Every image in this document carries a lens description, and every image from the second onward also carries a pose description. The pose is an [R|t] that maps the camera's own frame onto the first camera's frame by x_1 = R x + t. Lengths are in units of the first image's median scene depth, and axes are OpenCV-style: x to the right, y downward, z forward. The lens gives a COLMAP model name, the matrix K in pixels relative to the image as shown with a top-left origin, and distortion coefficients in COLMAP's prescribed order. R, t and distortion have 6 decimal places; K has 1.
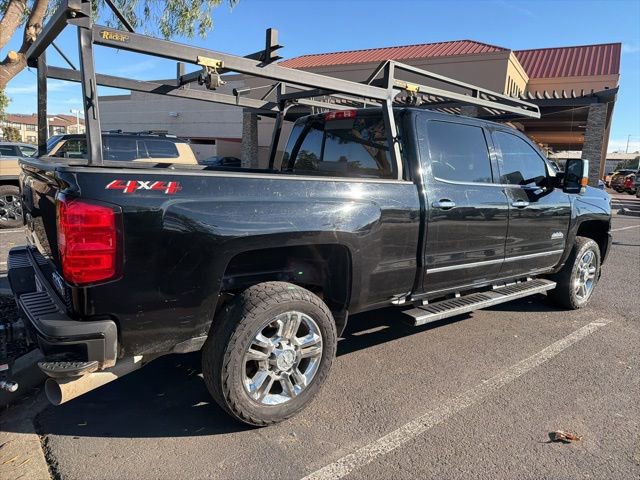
lens RADIAL K [[469.2, 0, 320.4], [0, 469.2, 240.4], [0, 0, 1]] dist [0.048588, -0.066973]
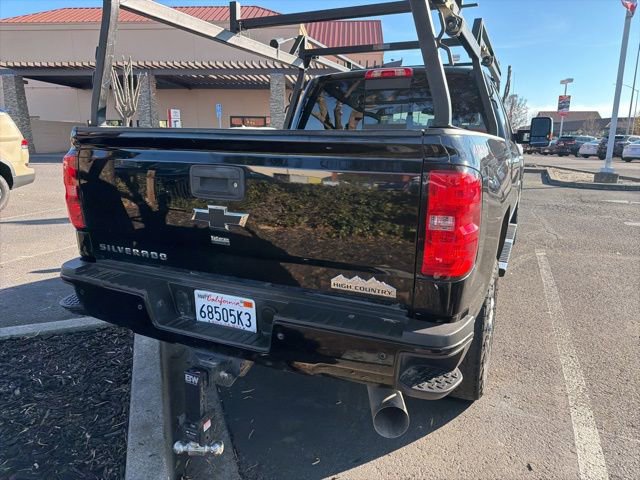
lens RADIAL K [[469.2, 0, 321.3], [0, 469.2, 241.9], [0, 0, 1]] dist [0.048588, -0.066973]
pose [[0.882516, -0.137017, 0.449880, -0.526907], [0.107494, 0.990063, 0.090669, -0.029962], [-0.457832, -0.031657, 0.888475, 0.196092]]
